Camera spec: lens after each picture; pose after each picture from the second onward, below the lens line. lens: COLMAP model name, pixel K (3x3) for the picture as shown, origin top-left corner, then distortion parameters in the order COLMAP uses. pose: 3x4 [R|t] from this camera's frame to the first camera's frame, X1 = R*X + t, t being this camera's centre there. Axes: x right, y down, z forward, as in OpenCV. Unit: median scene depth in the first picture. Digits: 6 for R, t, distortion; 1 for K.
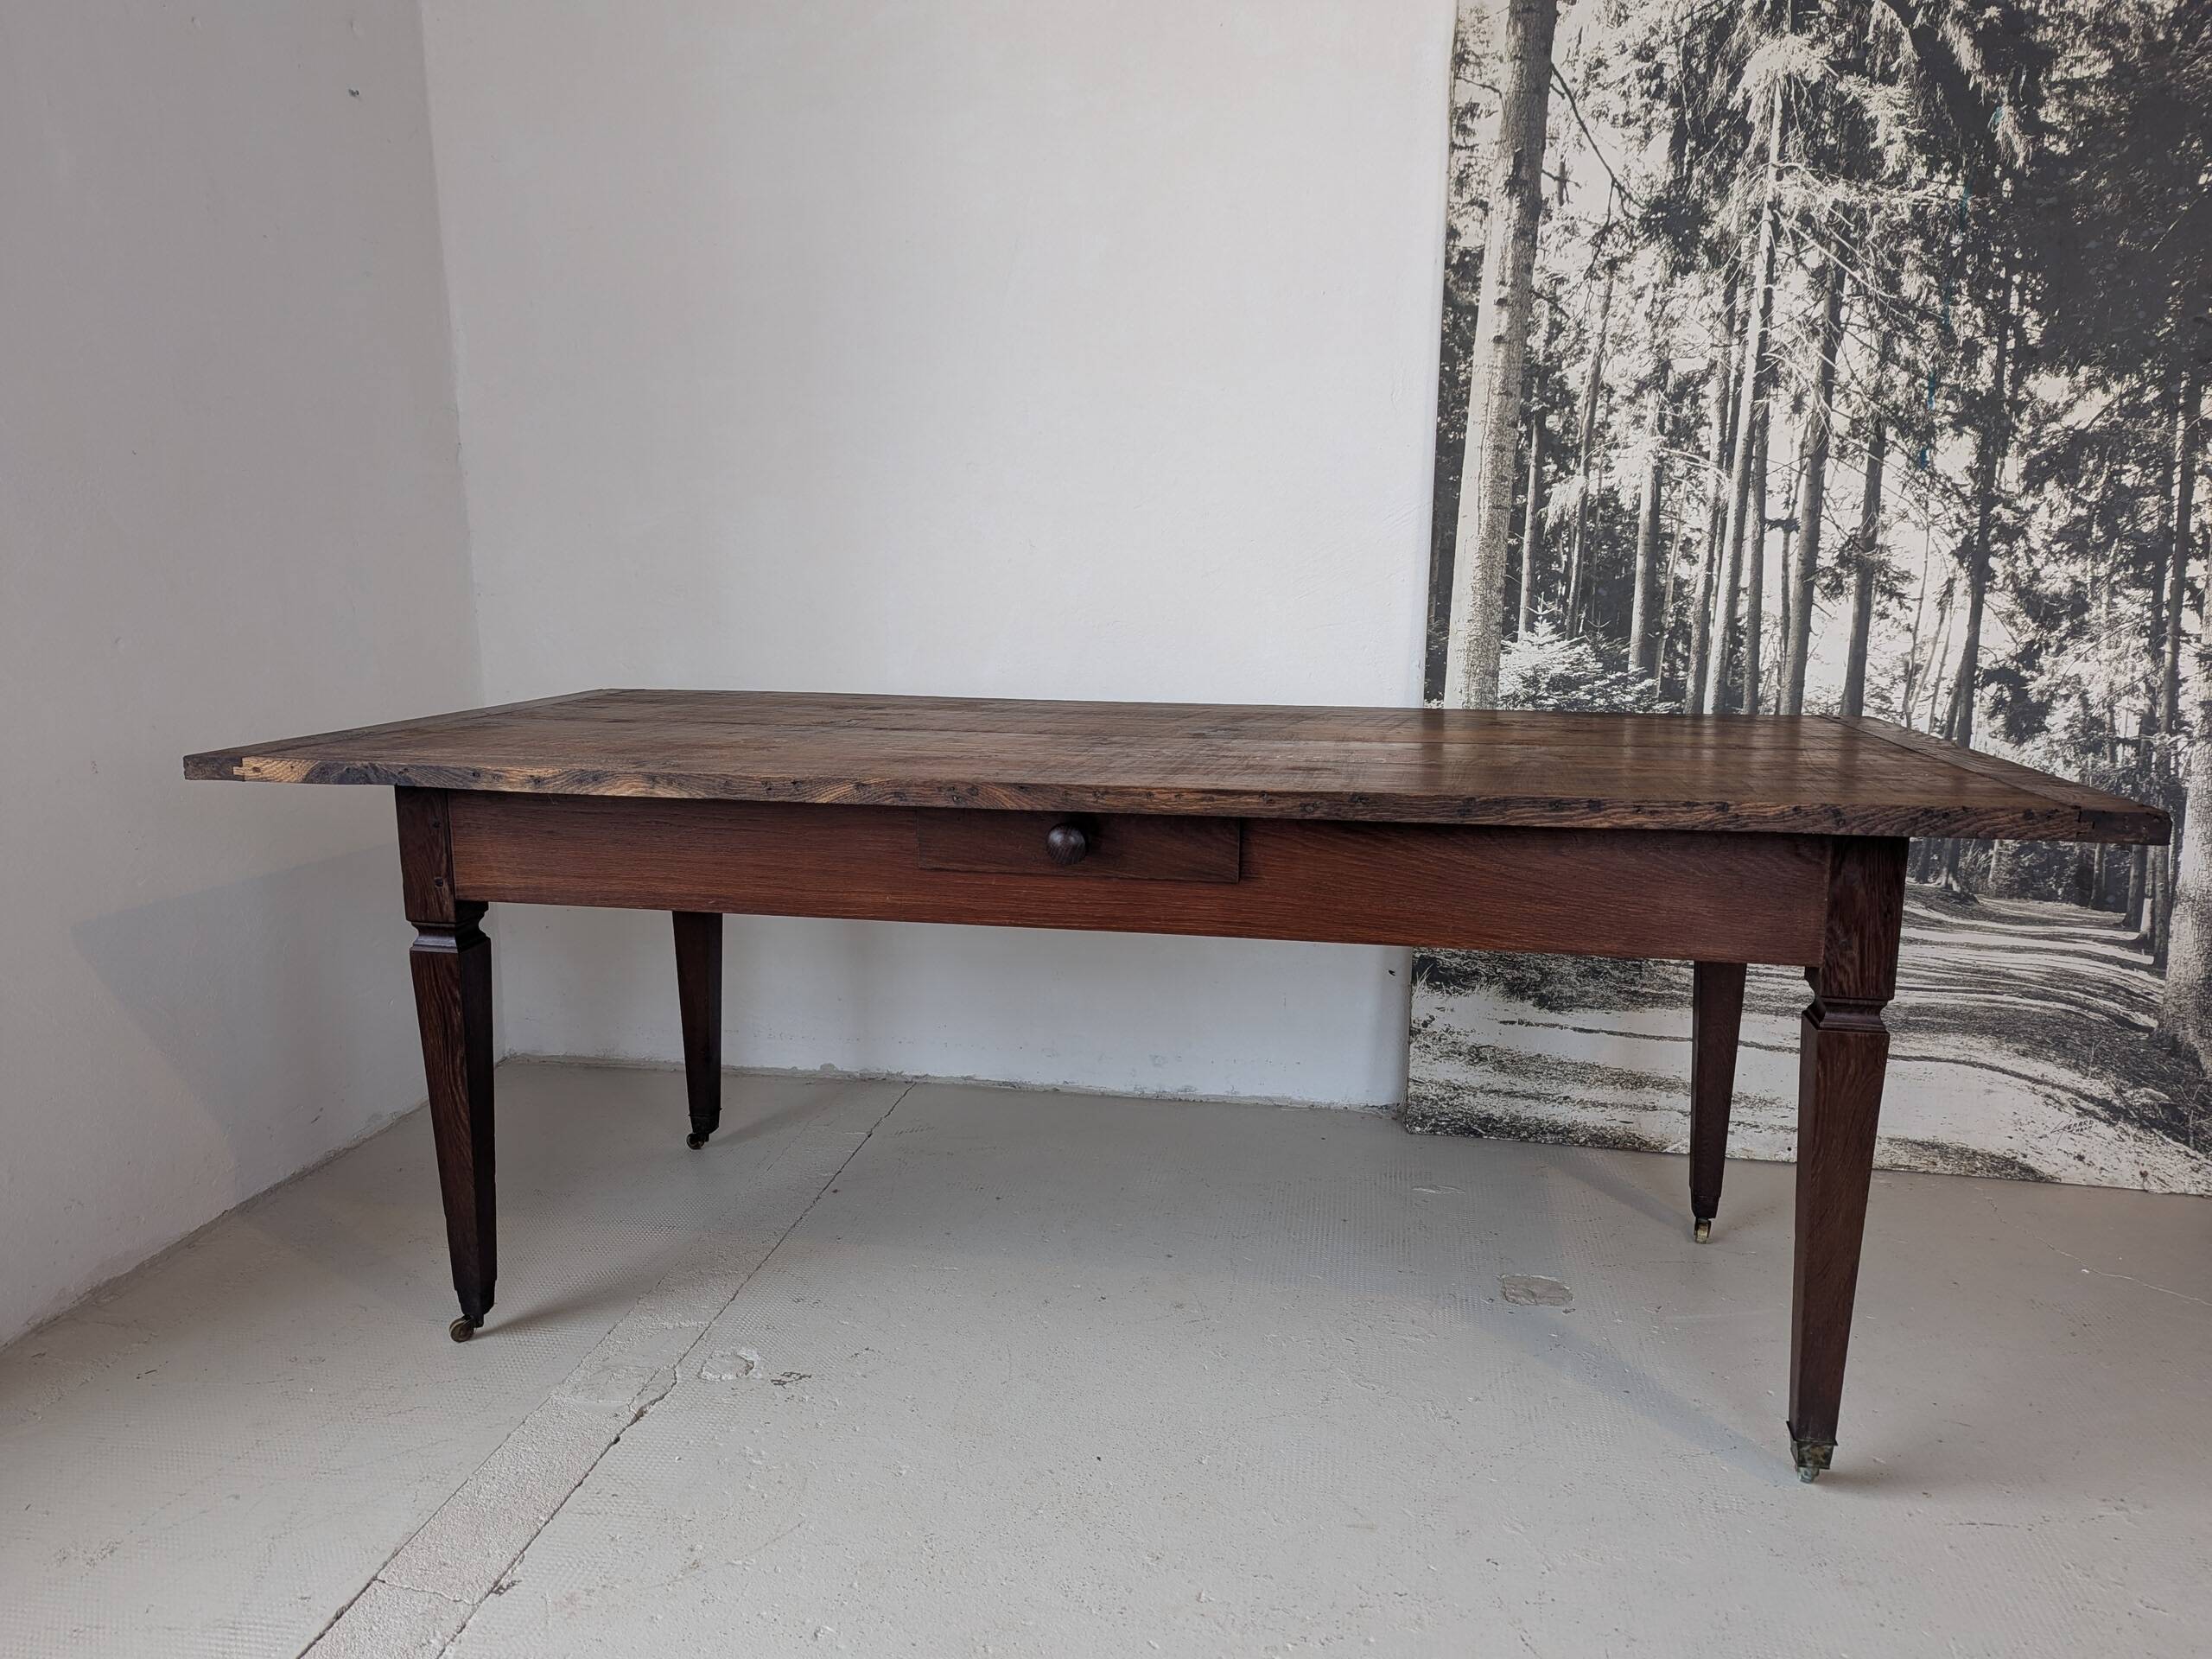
lens RADIAL K [[1562.1, 0, 1095.4], [0, 1562.1, 834.1], [0, 0, 1]] dist [0.051056, -0.045456]
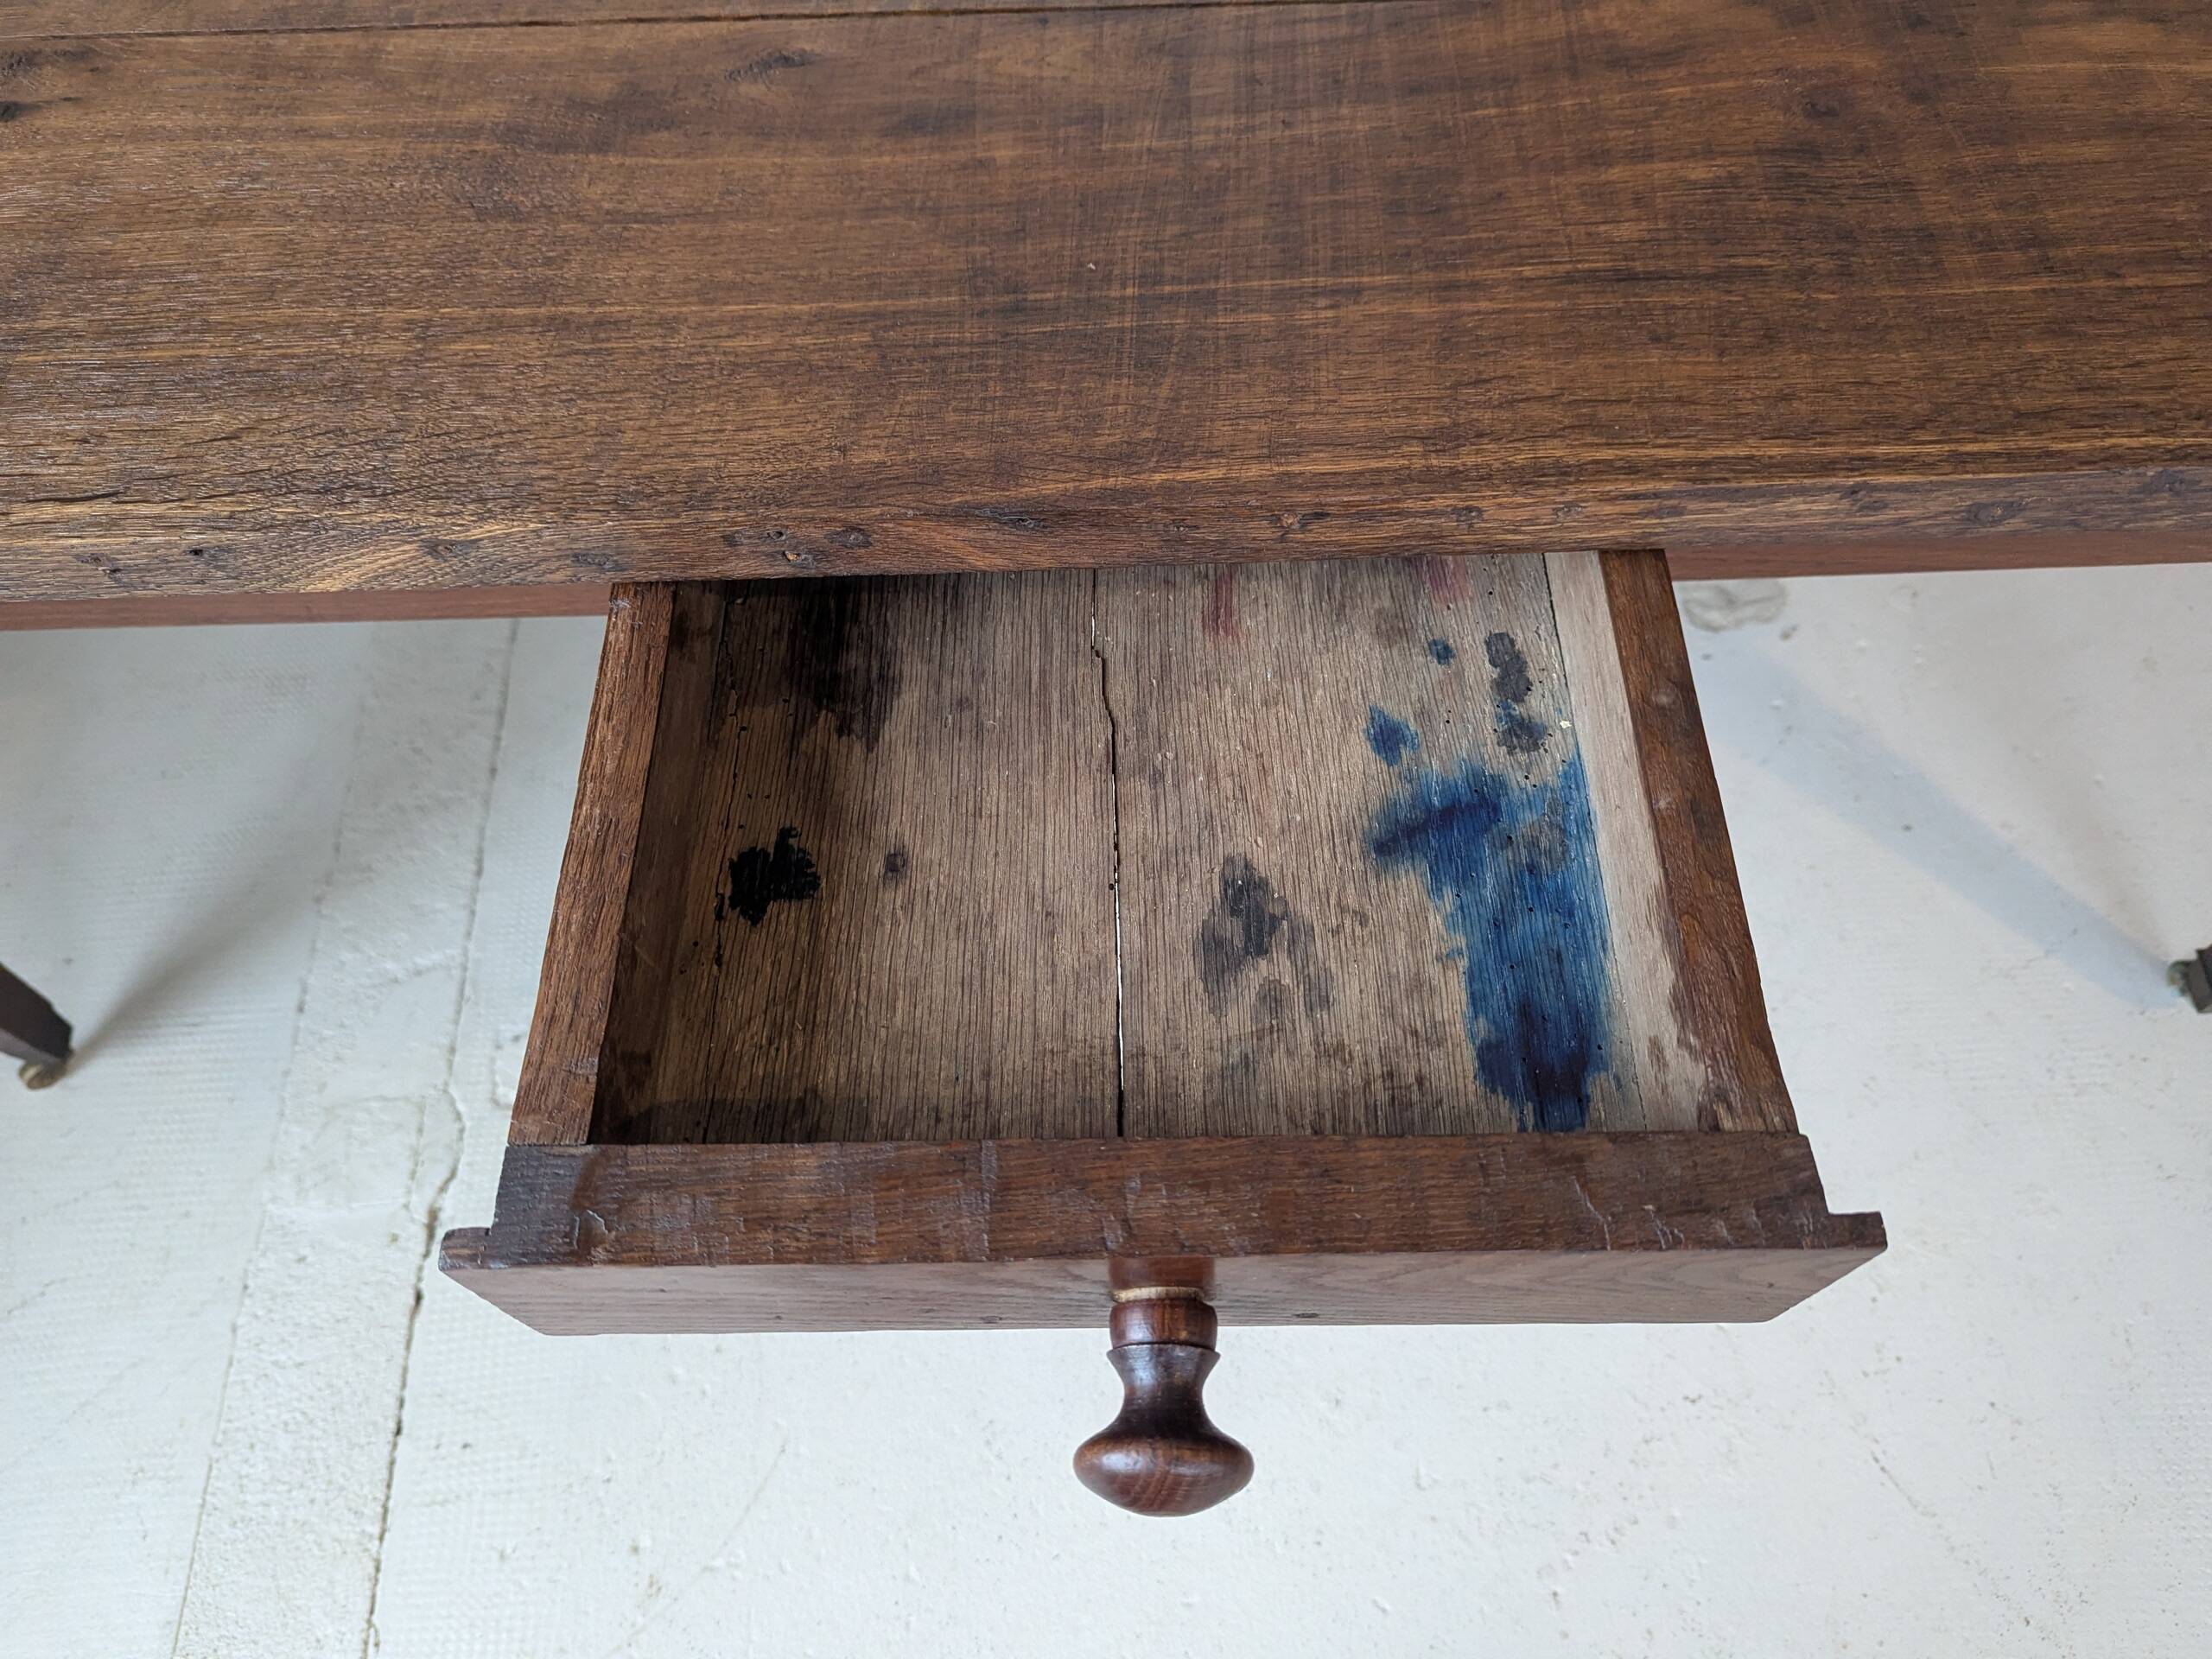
lens RADIAL K [[1562.1, 0, 1100.2], [0, 1562.1, 838.5], [0, 0, 1]] dist [0.051056, -0.045456]
pose [[0.974413, -0.203824, 0.094741, -0.045635], [0.056244, 0.629209, 0.775199, -0.135897], [-0.217616, -0.750035, 0.624573, 0.484743]]
